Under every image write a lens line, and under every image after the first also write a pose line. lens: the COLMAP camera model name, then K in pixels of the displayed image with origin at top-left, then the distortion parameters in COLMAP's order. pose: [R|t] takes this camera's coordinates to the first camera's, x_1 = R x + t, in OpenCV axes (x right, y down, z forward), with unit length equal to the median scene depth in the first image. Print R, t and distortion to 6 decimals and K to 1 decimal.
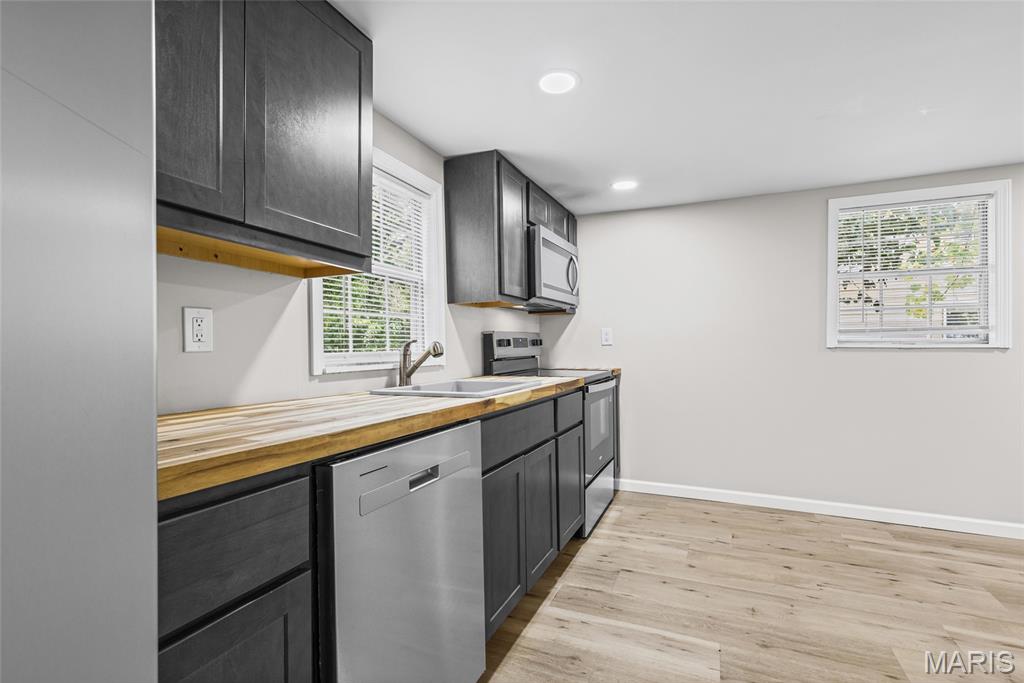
lens RADIAL K [[459.2, 0, 515.0], [0, 459.2, 347.1], [0, 0, 1]] dist [0.004970, -0.000779]
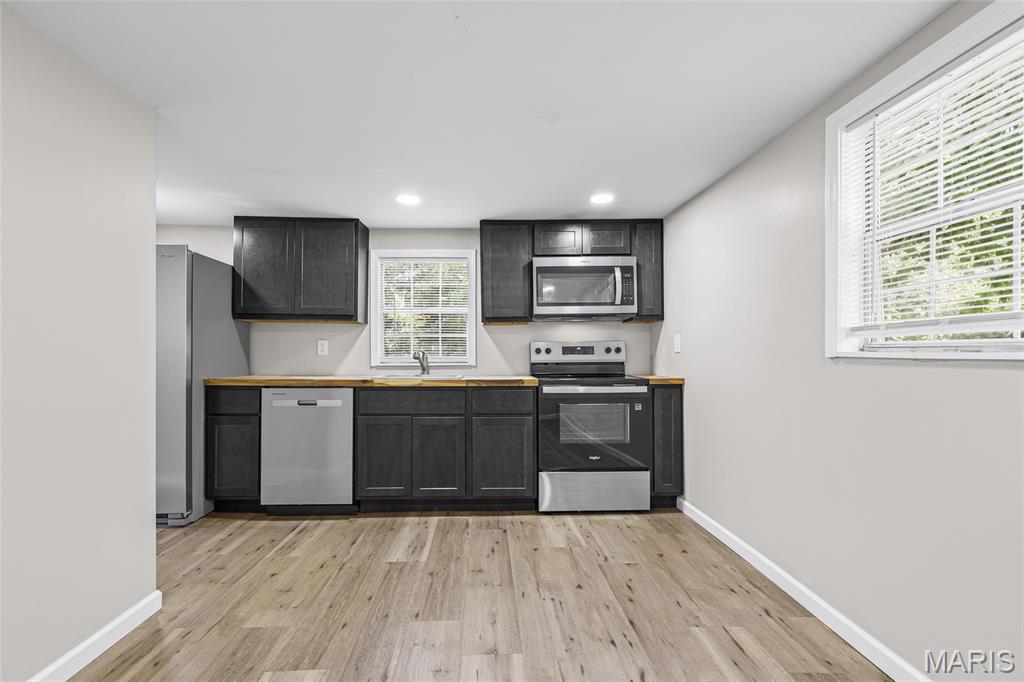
lens RADIAL K [[459.2, 0, 500.5], [0, 459.2, 356.0], [0, 0, 1]] dist [0.004970, -0.000779]
pose [[0.432170, 0.008624, -0.901751, 1.276628], [-0.000967, 0.999958, 0.009100, -0.007020], [0.901792, -0.003061, 0.432160, 0.410741]]
